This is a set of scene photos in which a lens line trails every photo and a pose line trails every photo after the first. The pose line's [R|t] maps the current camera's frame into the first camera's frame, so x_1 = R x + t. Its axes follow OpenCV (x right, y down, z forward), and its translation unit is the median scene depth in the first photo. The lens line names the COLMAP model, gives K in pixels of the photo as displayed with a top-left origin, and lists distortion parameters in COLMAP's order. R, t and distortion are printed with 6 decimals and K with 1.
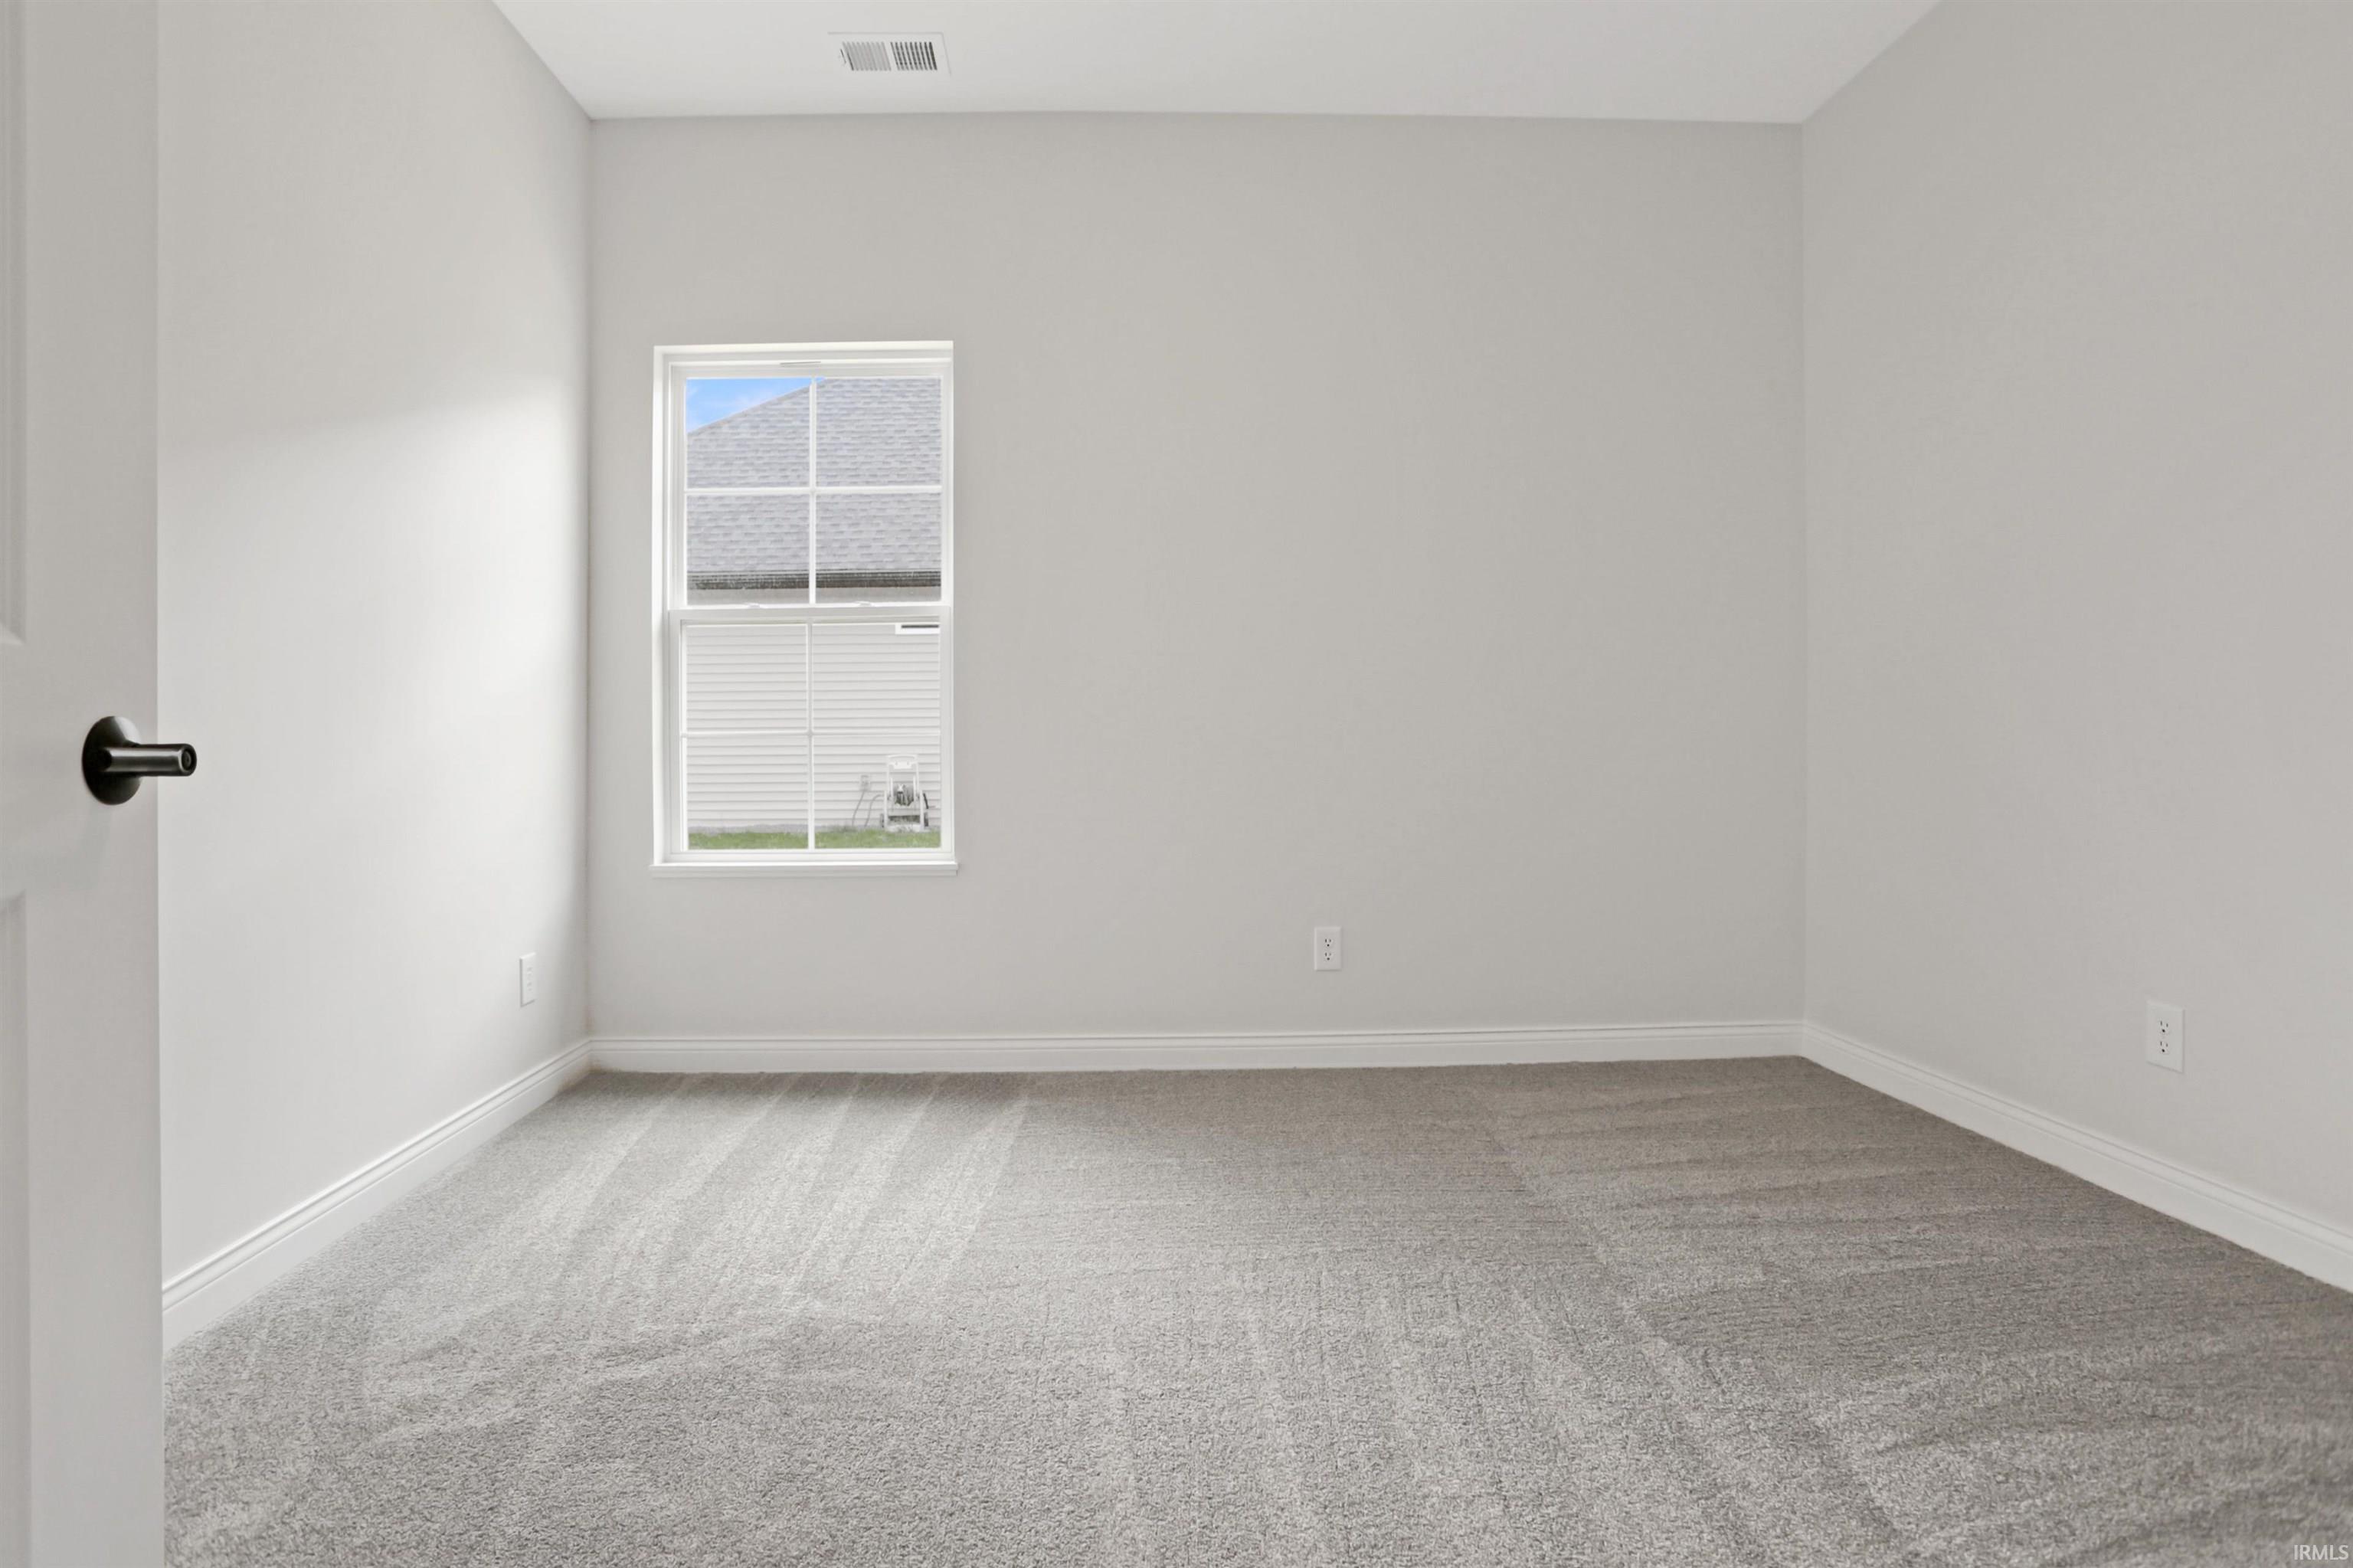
lens RADIAL K [[1175.3, 0, 1177.2], [0, 1175.3, 769.7], [0, 0, 1]] dist [-0.068953, 0.026902]
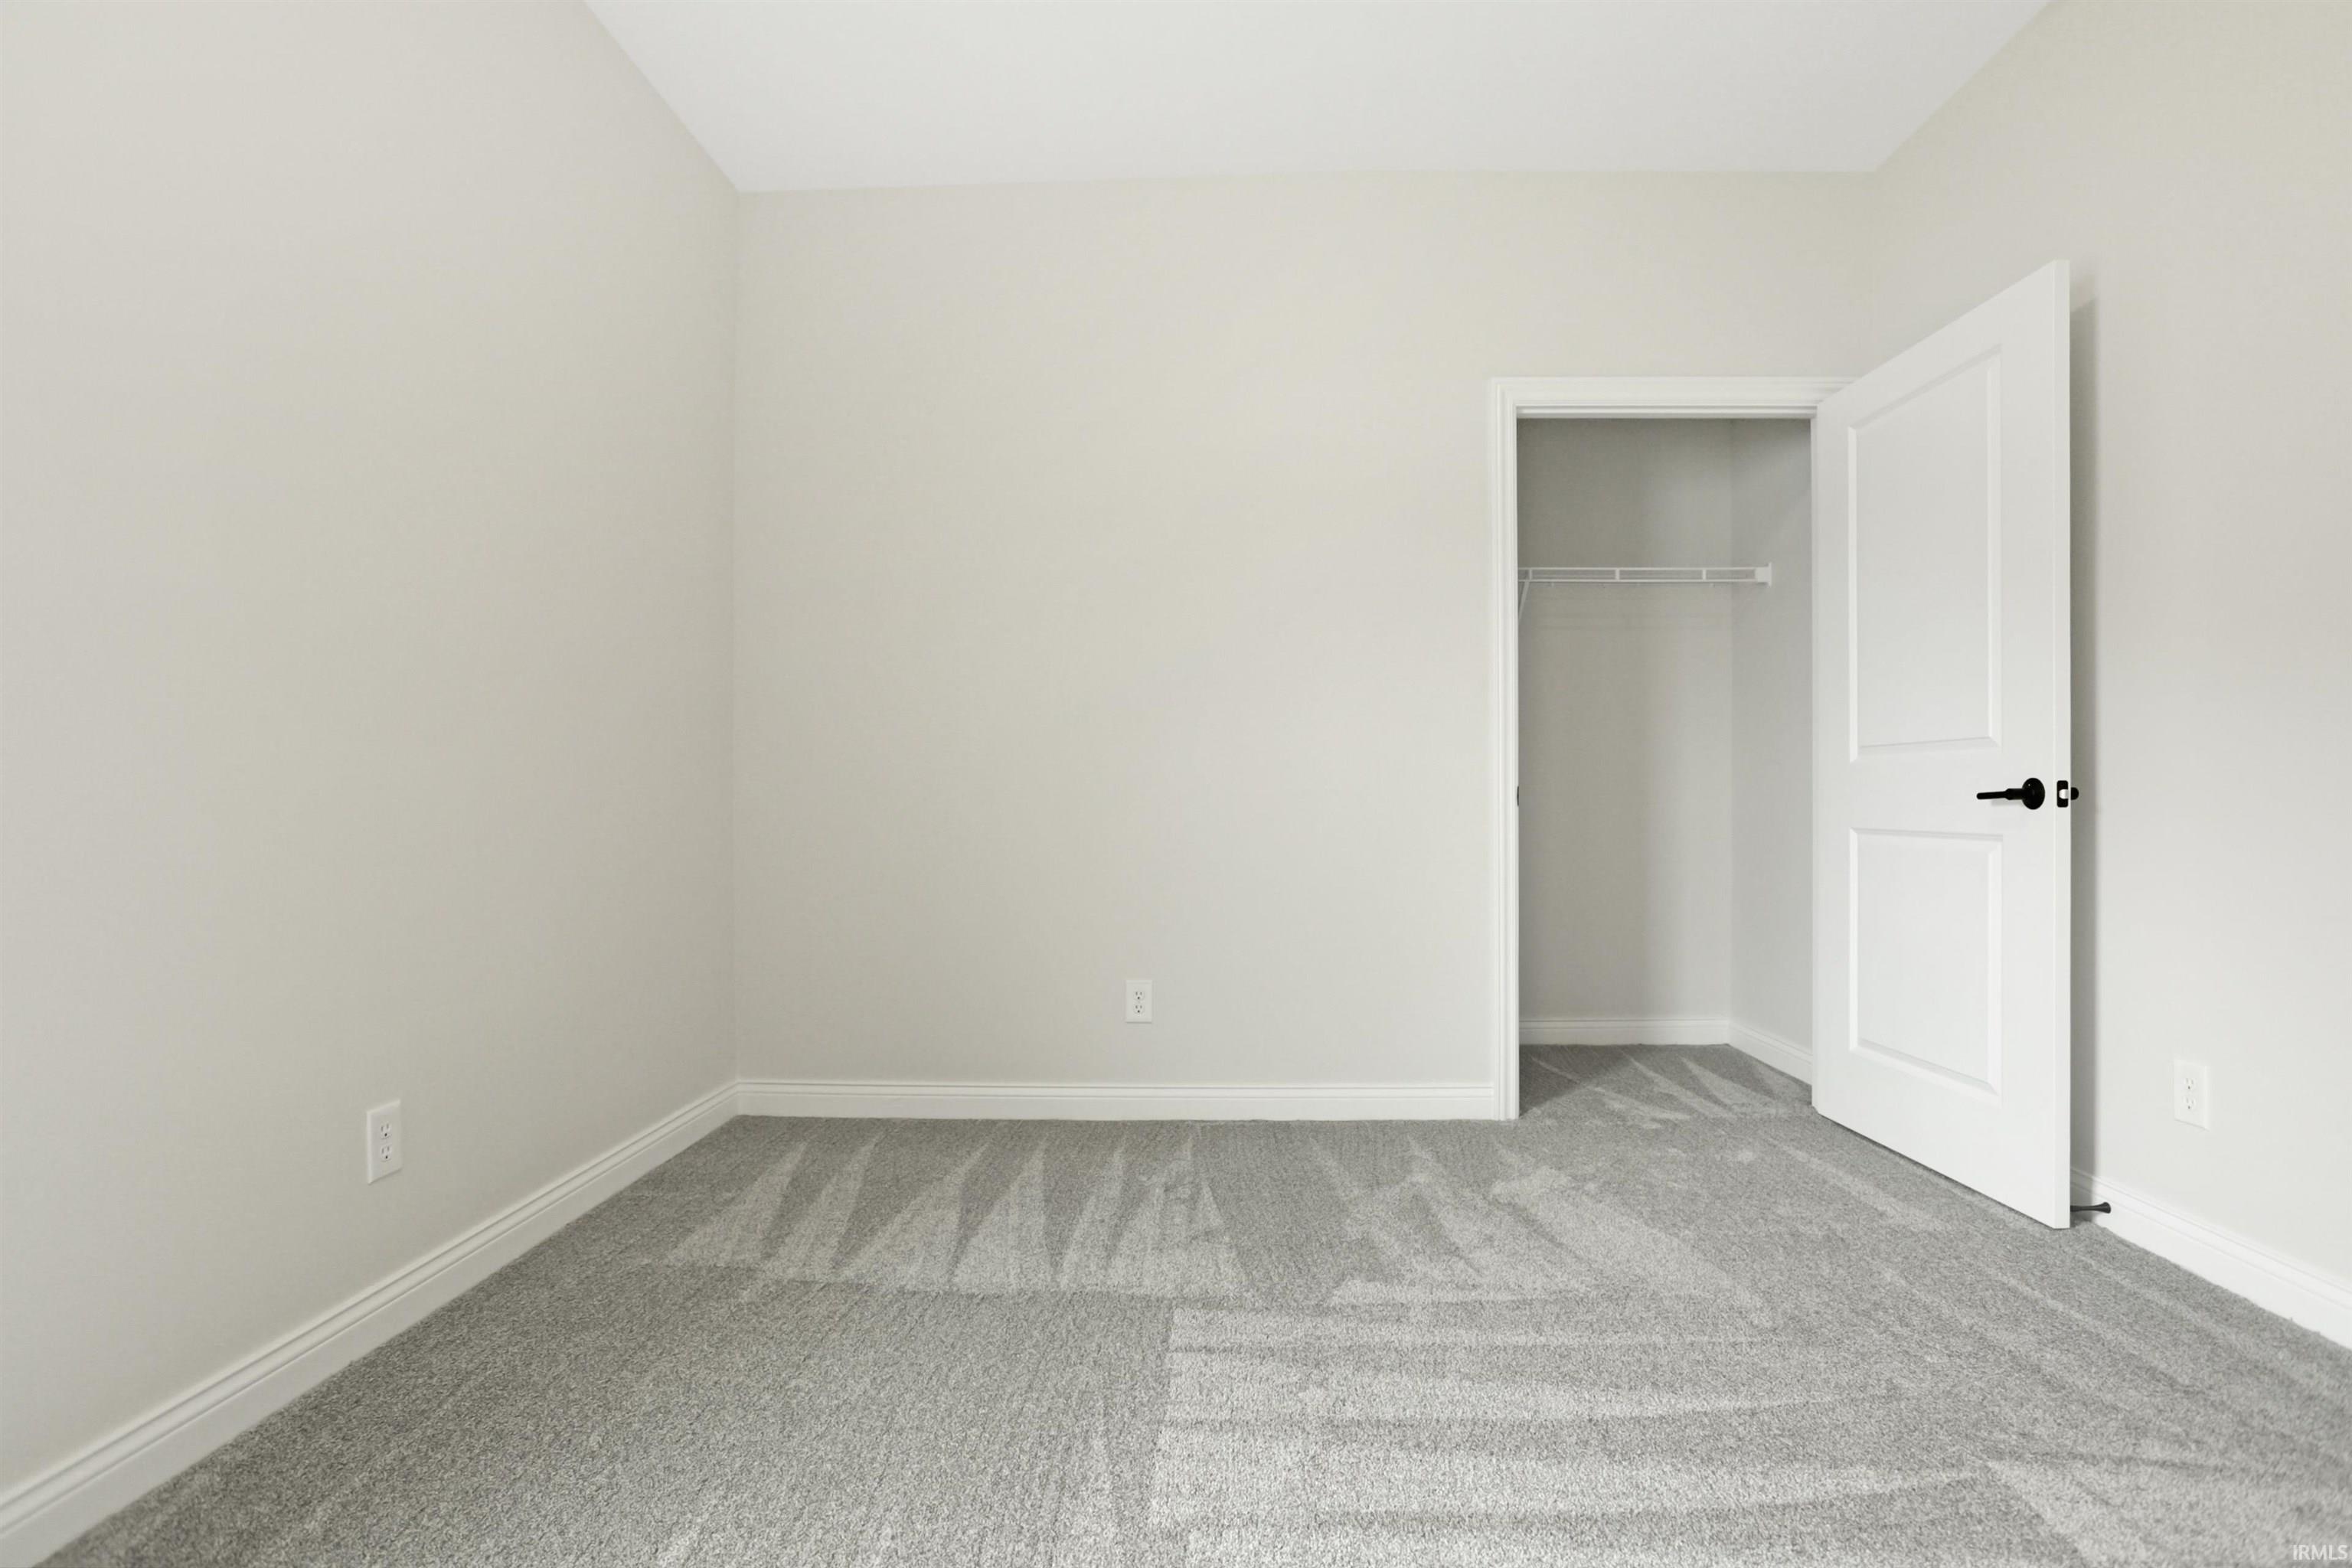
lens RADIAL K [[1145.5, 0, 1185.5], [0, 1145.5, 773.7], [0, 0, 1]] dist [-0.065098, 0.024498]
pose [[0.089514, 0.016094, 0.995855, -0.582160], [0.011192, 0.999790, -0.017164, -0.034553], [-0.995923, 0.012682, 0.089316, 0.752715]]
